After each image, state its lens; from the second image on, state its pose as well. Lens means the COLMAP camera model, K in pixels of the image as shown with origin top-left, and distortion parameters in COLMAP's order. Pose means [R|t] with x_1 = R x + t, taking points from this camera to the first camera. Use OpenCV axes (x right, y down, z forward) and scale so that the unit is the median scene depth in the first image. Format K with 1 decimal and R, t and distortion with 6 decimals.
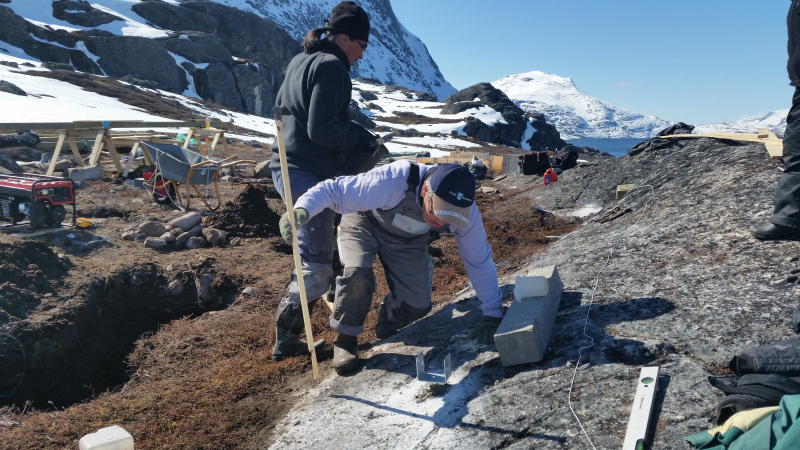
lens RADIAL K [[654.1, 0, 395.5], [0, 654.1, 225.8], [0, 0, 1]] dist [0.199918, -0.406734]
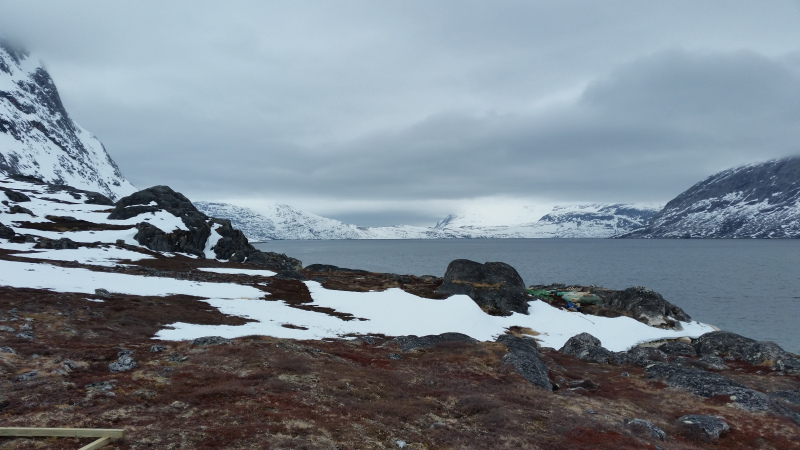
lens RADIAL K [[616.9, 0, 400.0], [0, 616.9, 225.0], [0, 0, 1]] dist [0.055972, -0.127857]
pose [[0.892827, -0.004913, 0.450374, 0.066579], [0.070811, 0.989036, -0.129588, -0.044646], [-0.444799, 0.147591, 0.883386, 0.168991]]
